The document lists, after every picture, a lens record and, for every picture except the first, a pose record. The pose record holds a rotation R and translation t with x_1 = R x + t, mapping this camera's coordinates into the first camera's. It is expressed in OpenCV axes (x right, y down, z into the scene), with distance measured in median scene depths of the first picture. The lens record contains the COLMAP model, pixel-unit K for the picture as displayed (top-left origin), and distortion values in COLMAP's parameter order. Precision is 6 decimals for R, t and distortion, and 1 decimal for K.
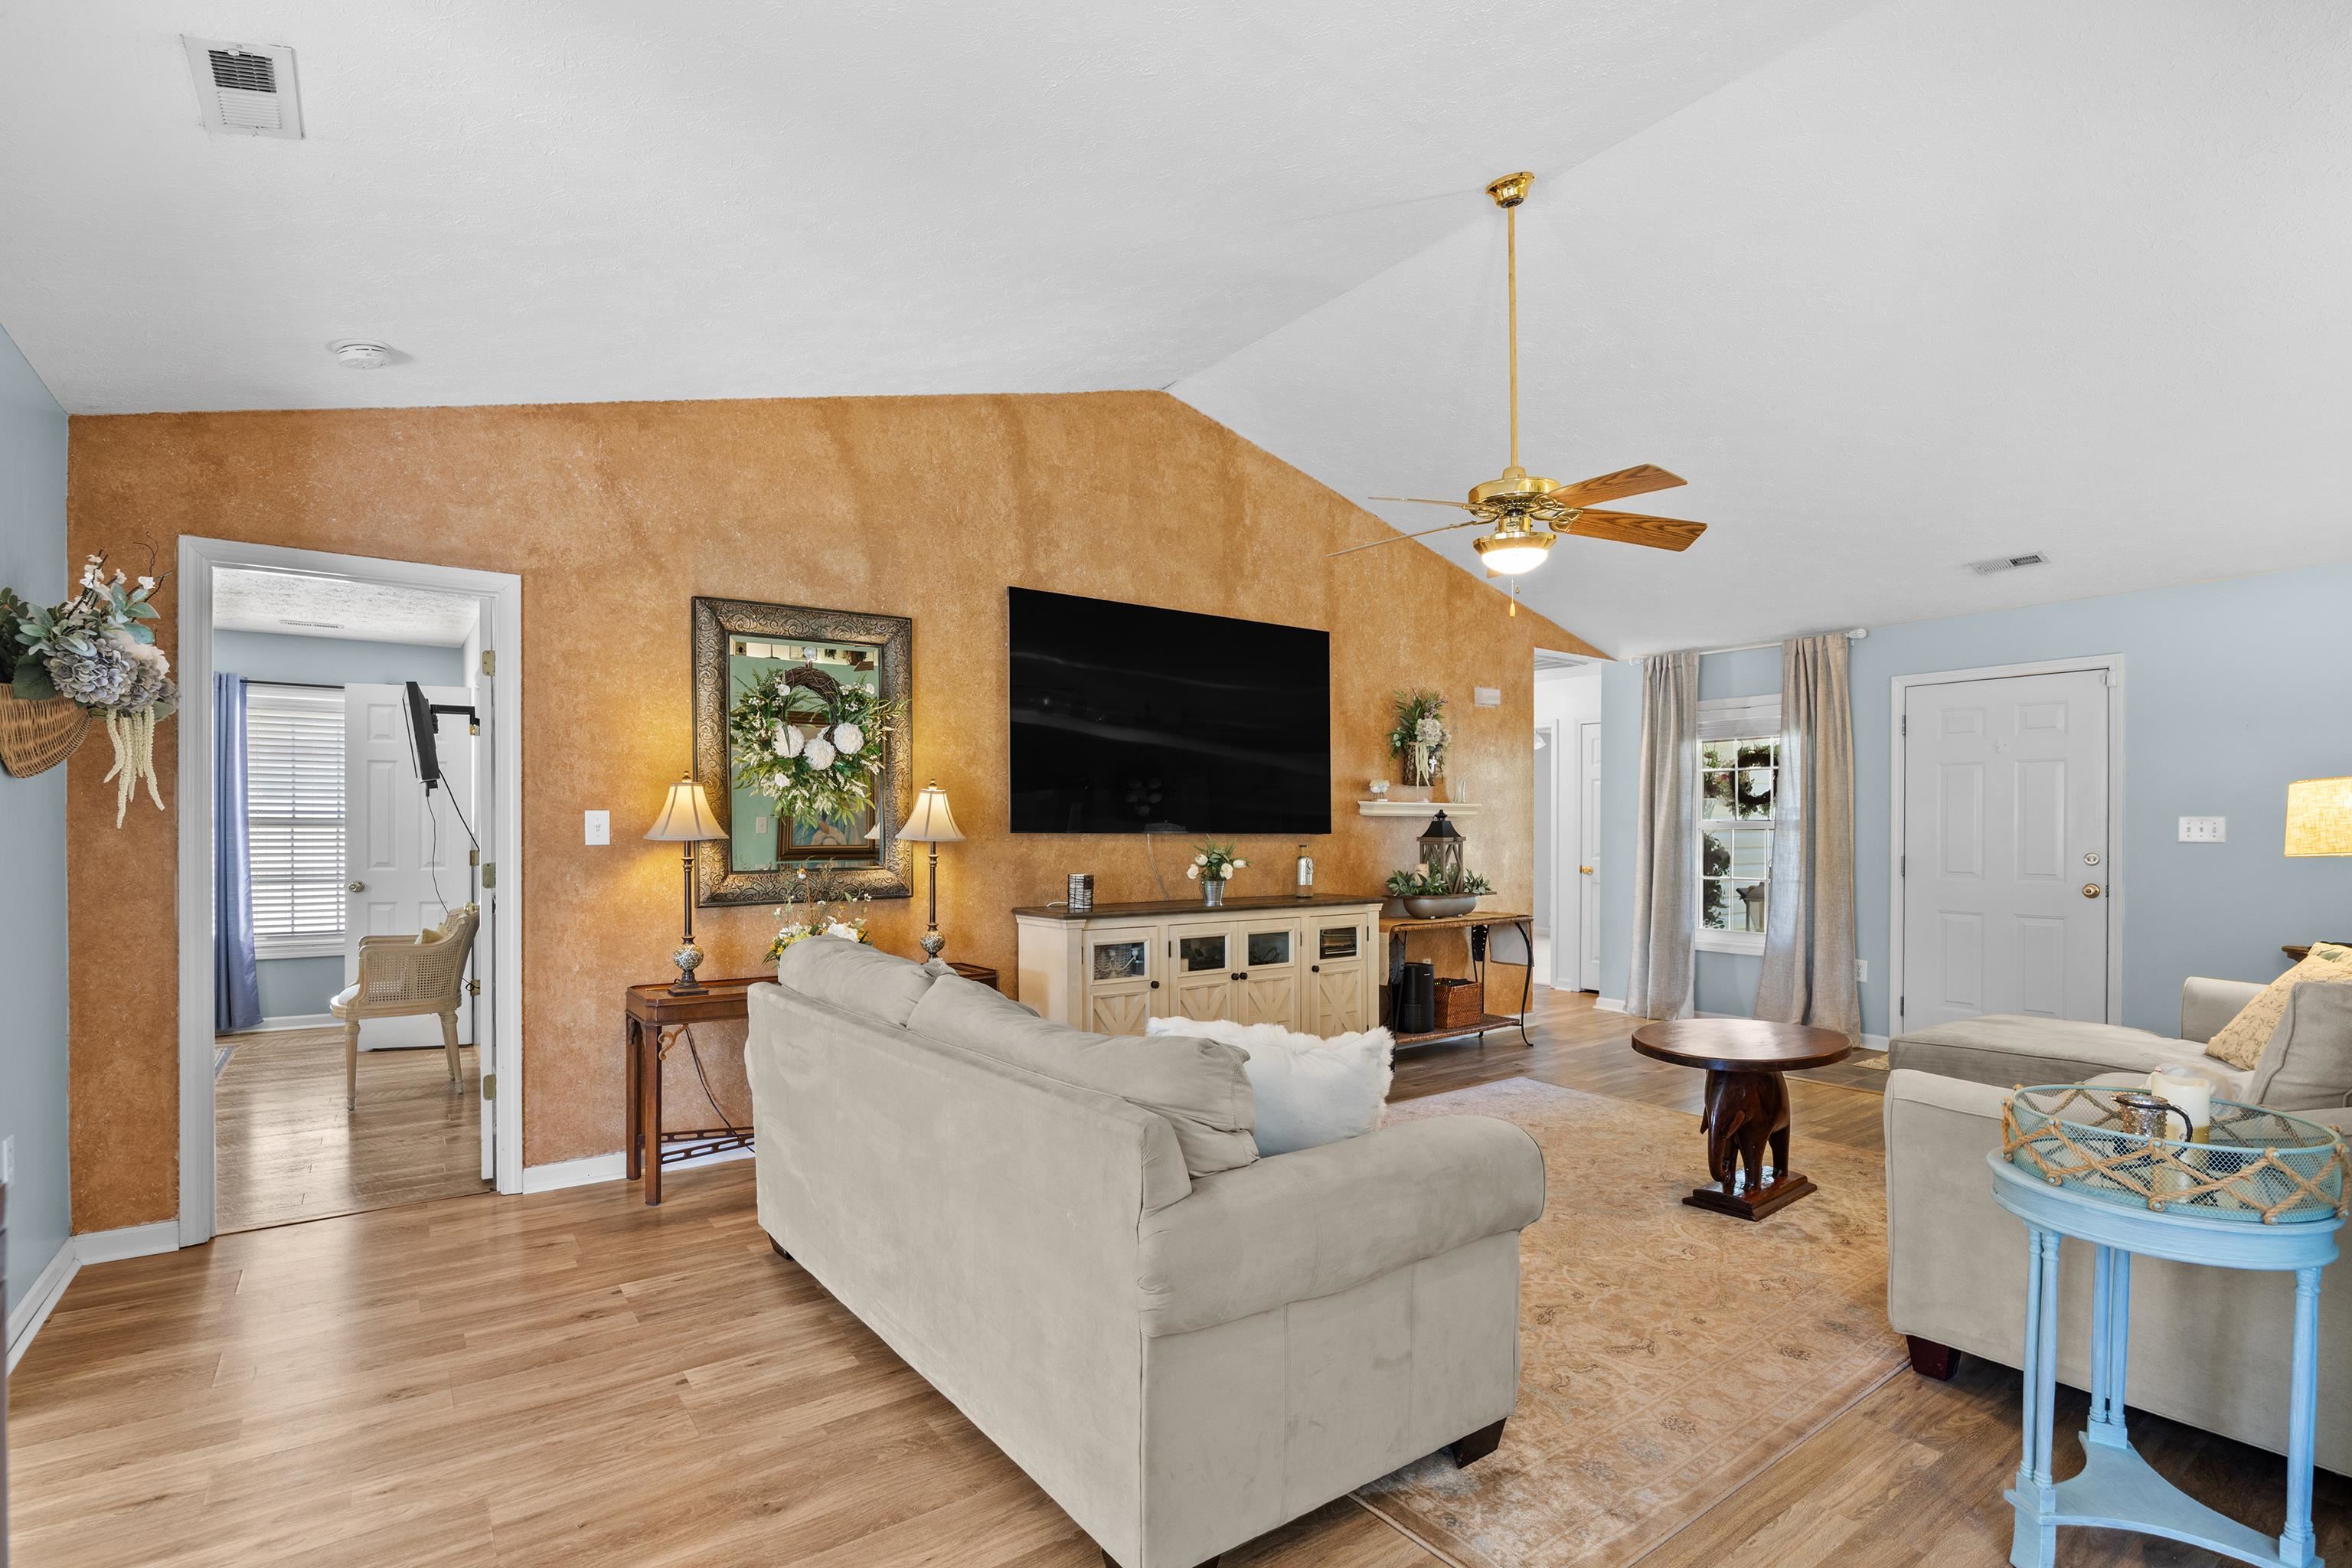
lens RADIAL K [[1098.8, 0, 1169.5], [0, 1098.8, 834.8], [0, 0, 1]] dist [-0.017877, 0.001280]
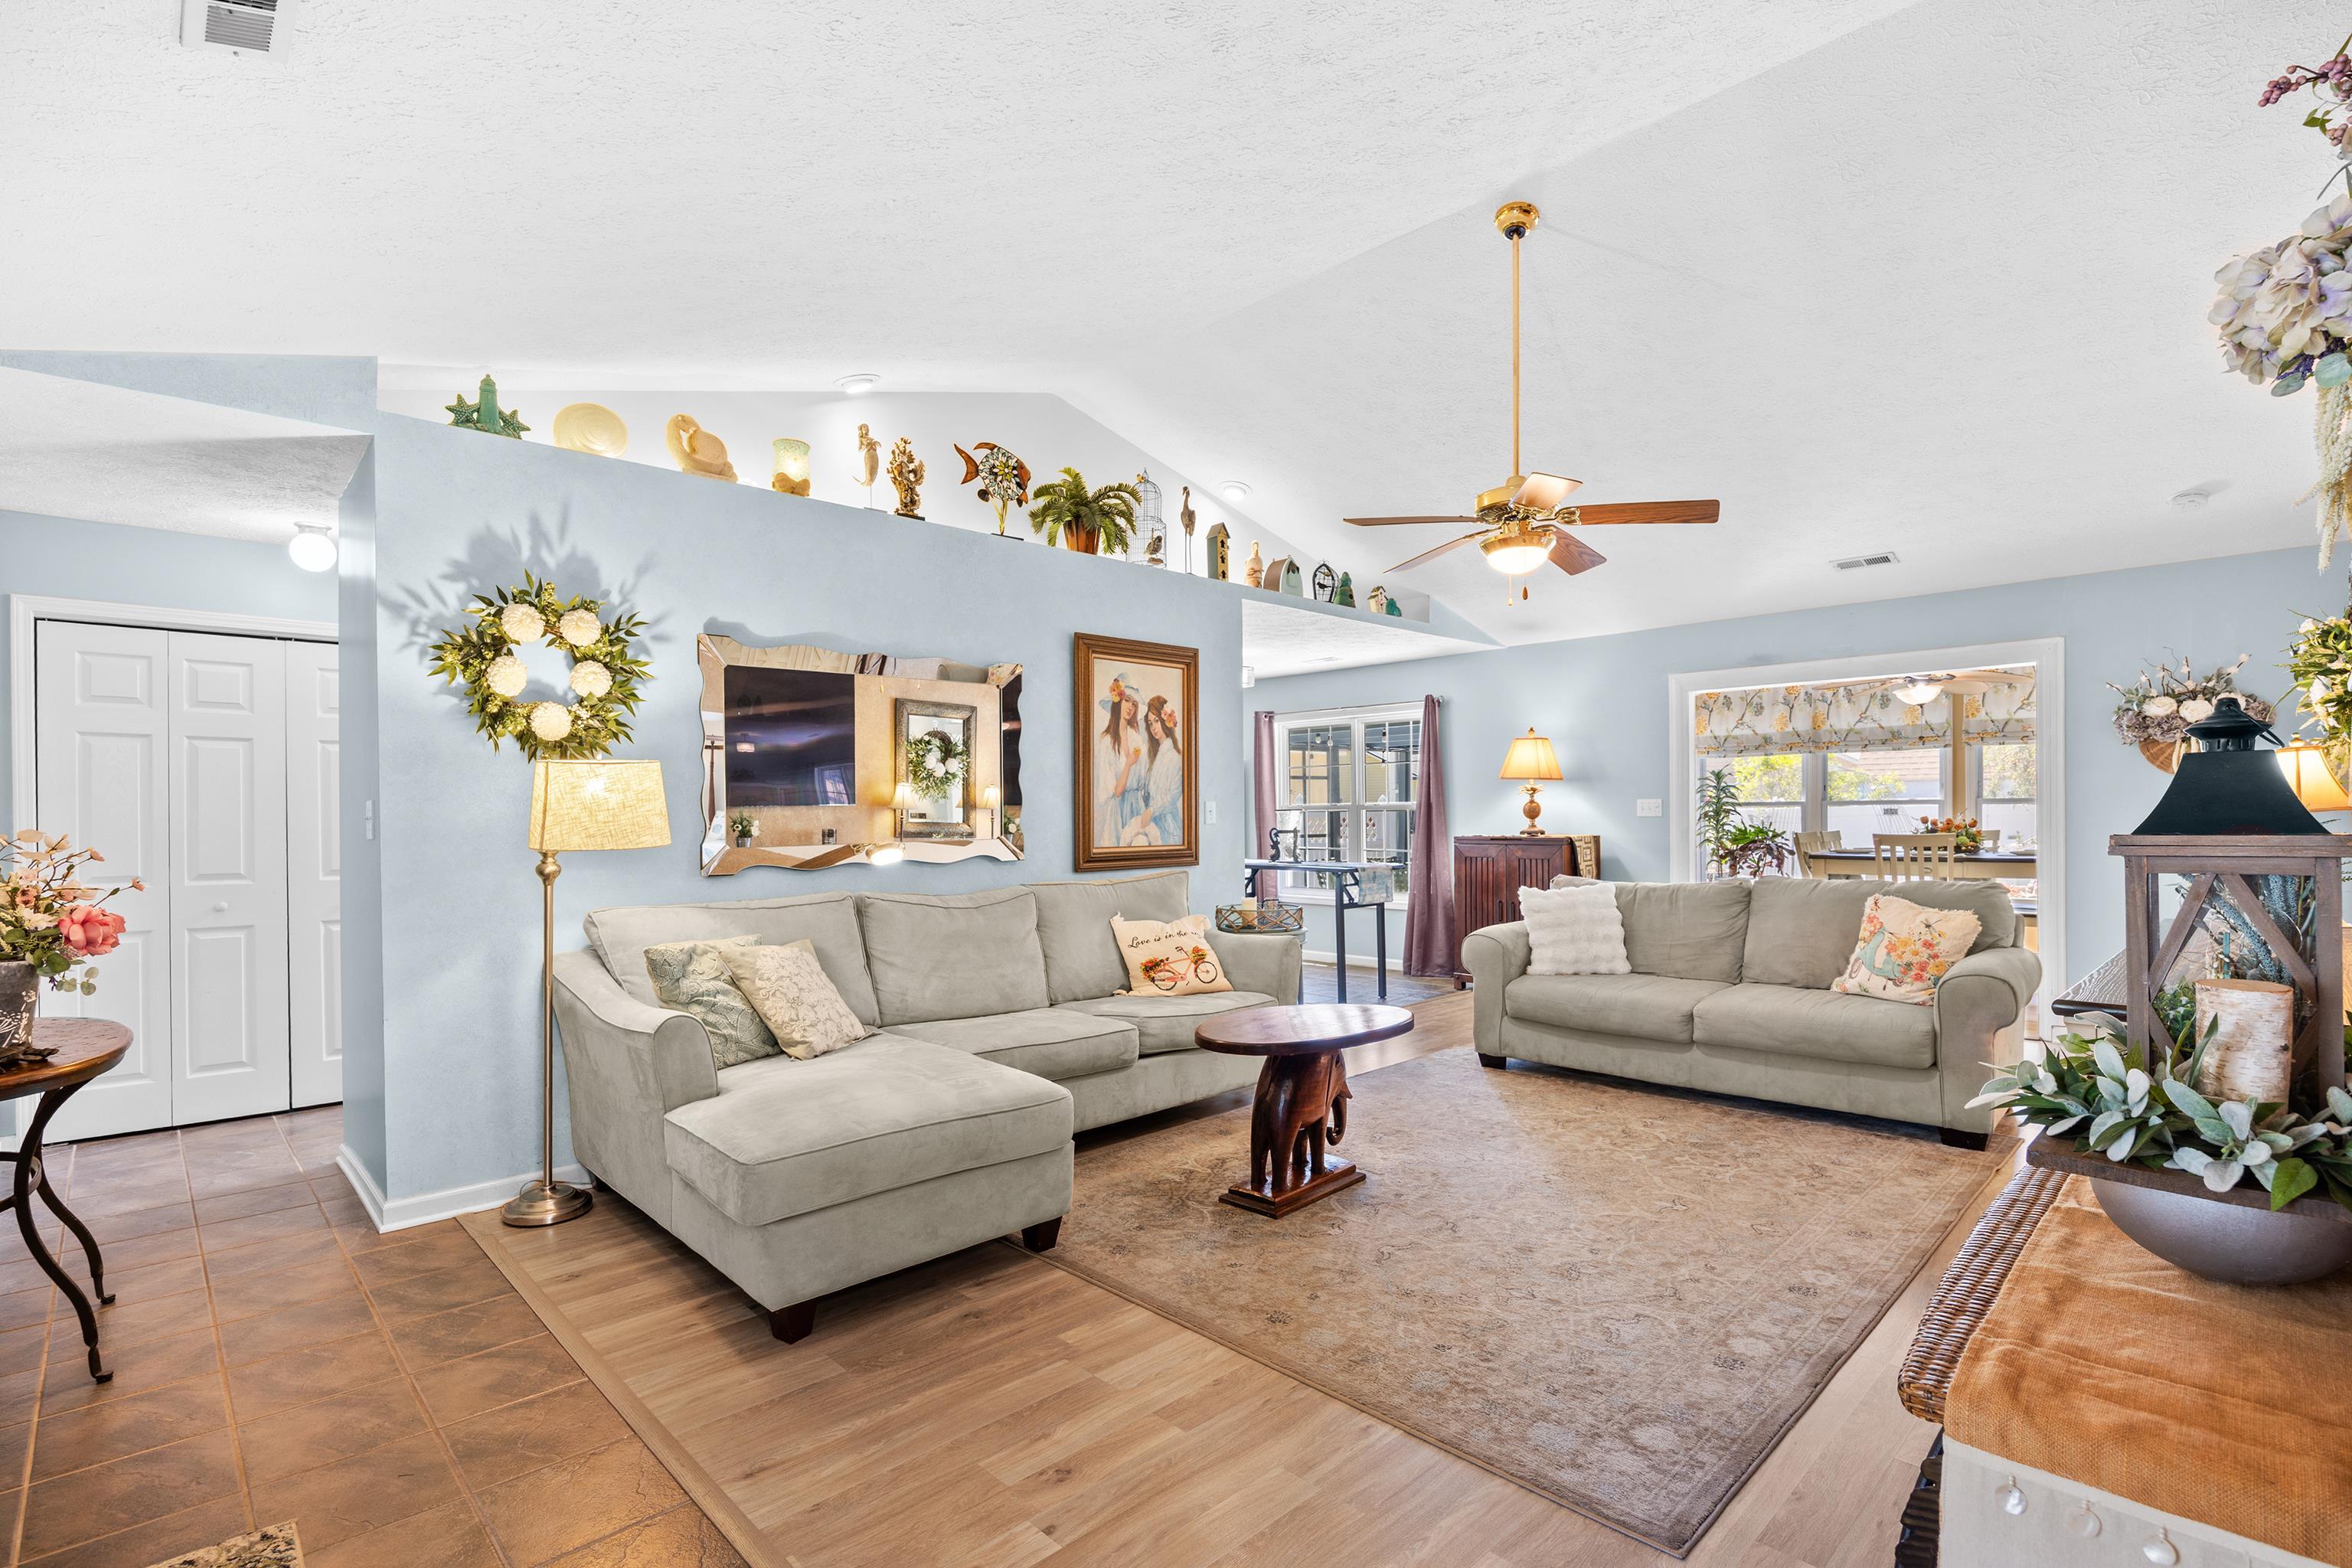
lens RADIAL K [[1101.6, 0, 1183.0], [0, 1101.6, 820.0], [0, 0, 1]] dist [-0.013475, 0.000071]
pose [[-0.988907, 0.010049, -0.148194, 0.524359], [0.008749, 0.999917, 0.009421, -0.003611], [0.148276, 0.008020, -0.988913, 1.321084]]
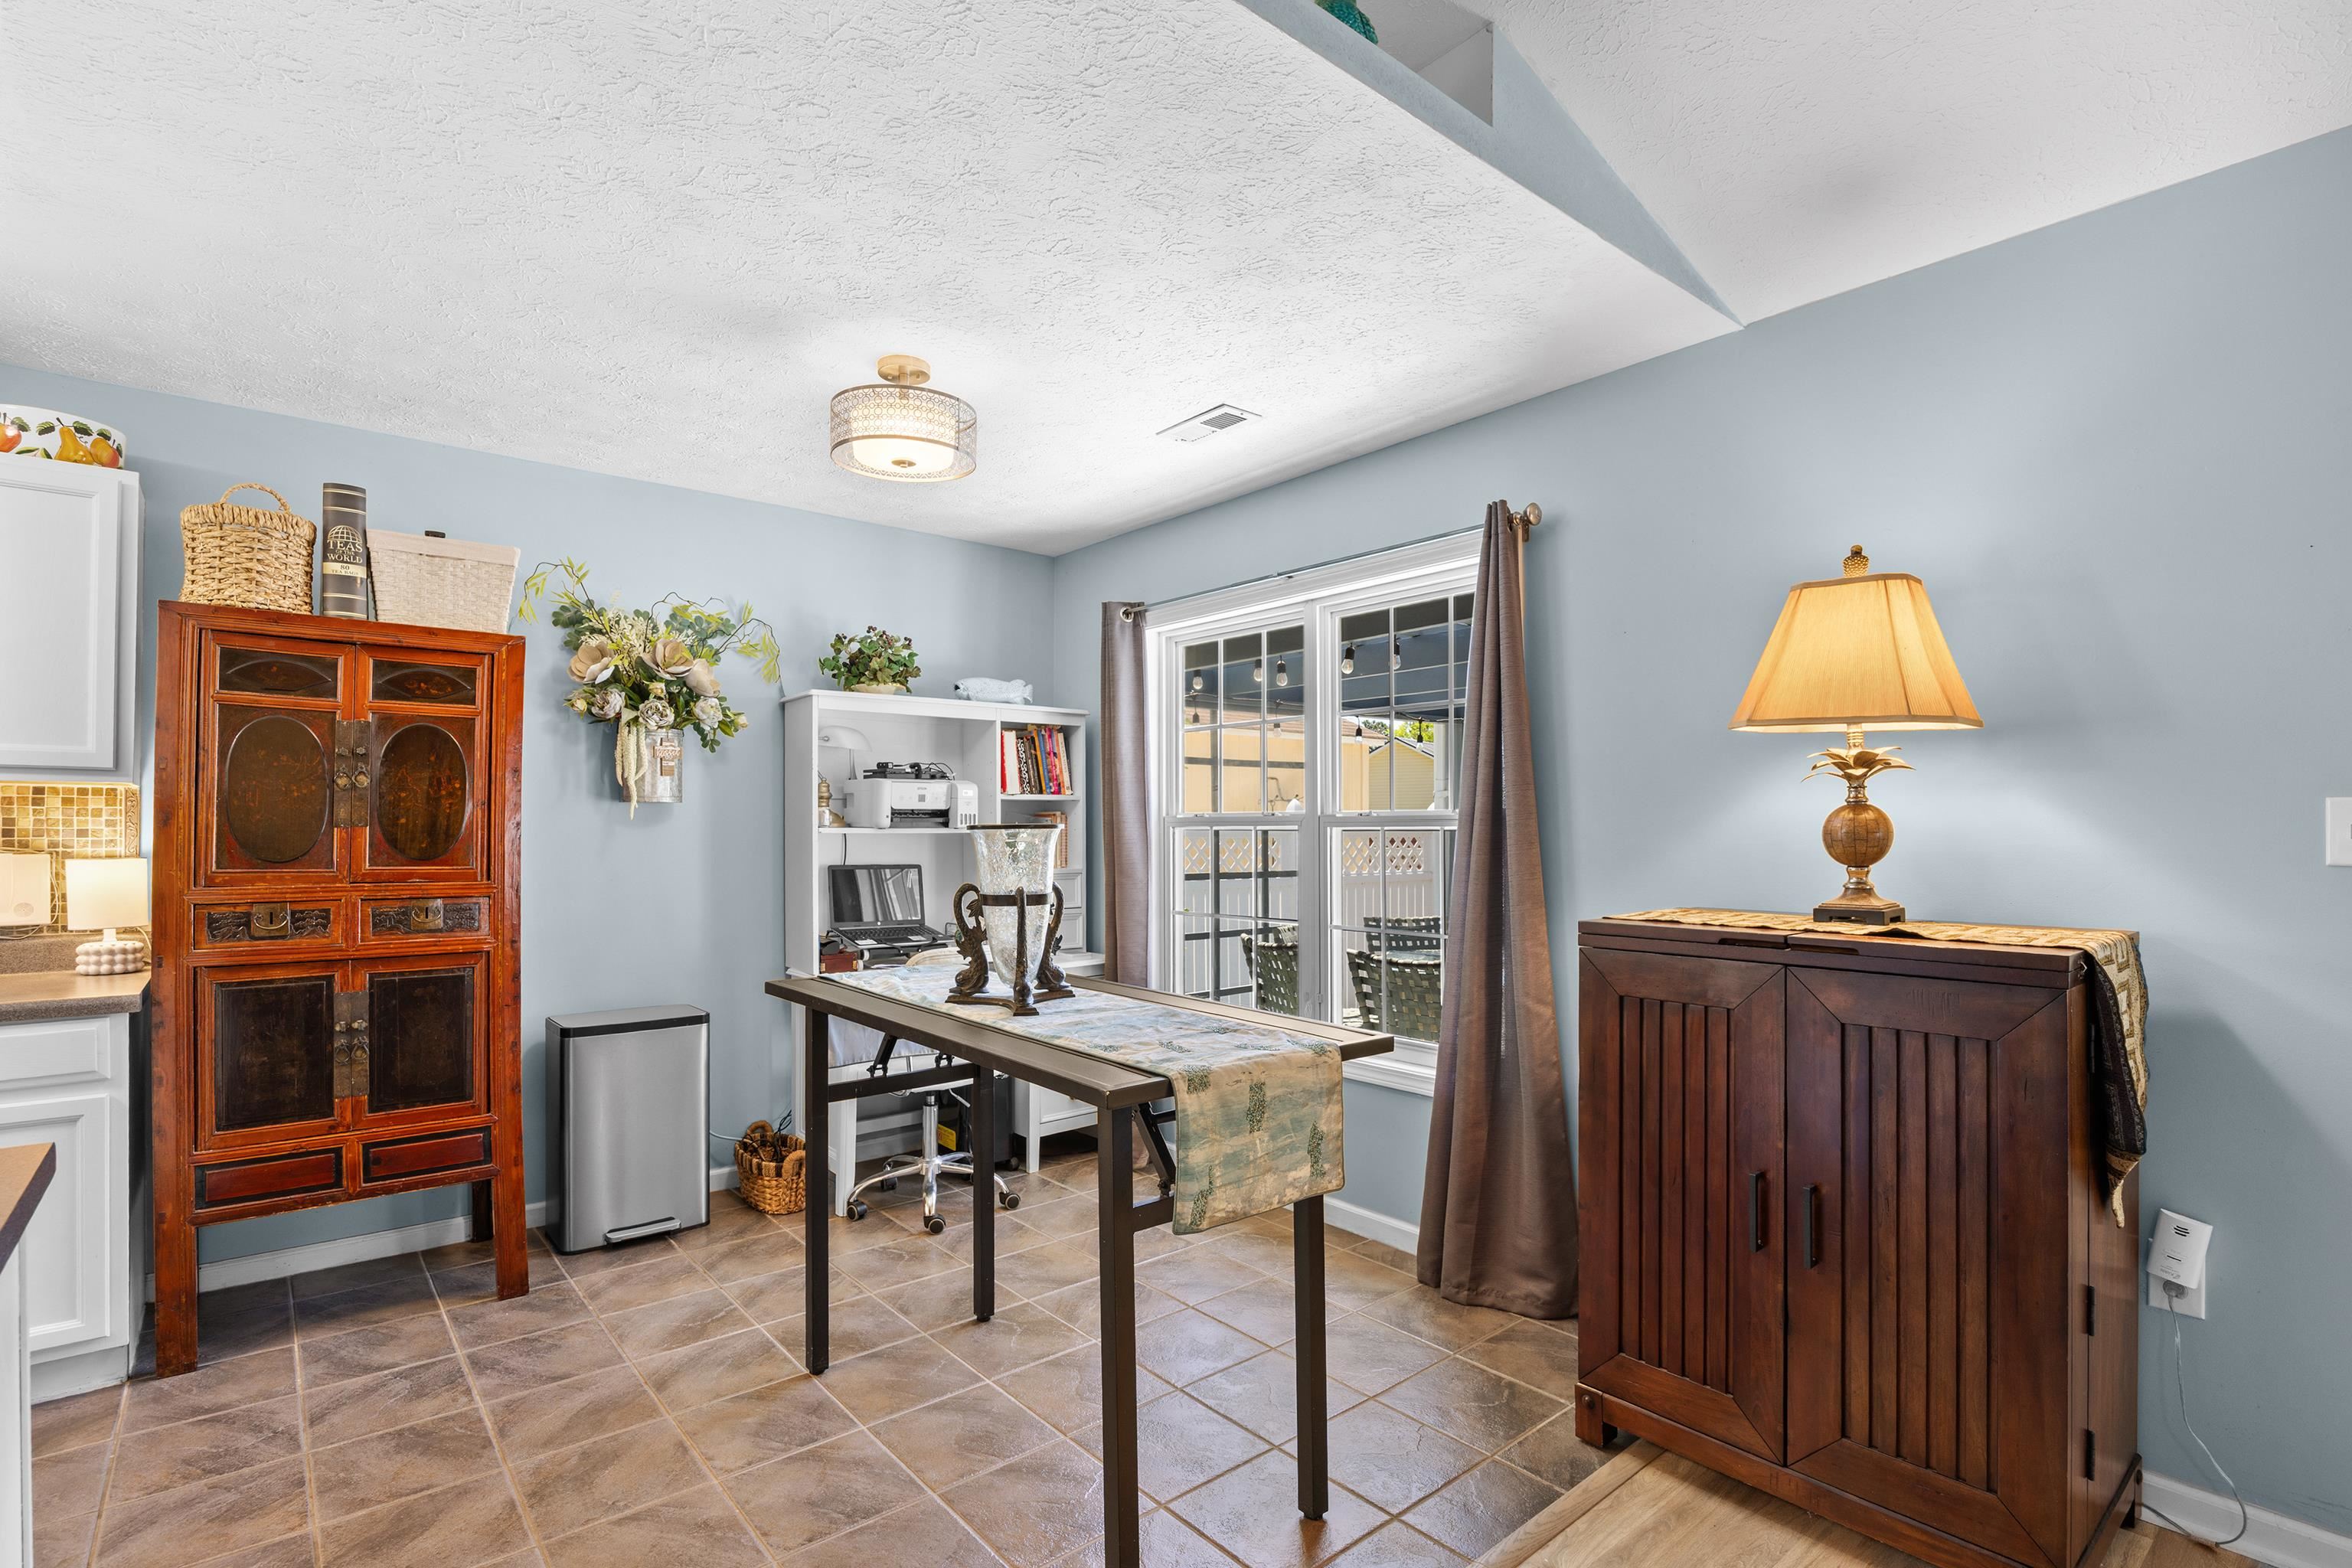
lens RADIAL K [[1095.8, 0, 1170.6], [0, 1095.8, 810.9], [0, 0, 1]] dist [-0.016355, 0.000489]
pose [[-0.997711, -0.002513, -0.067575, 0.155949], [-0.001643, 0.999915, -0.012928, -0.002622], [0.067602, -0.012787, -0.997630, 0.385136]]
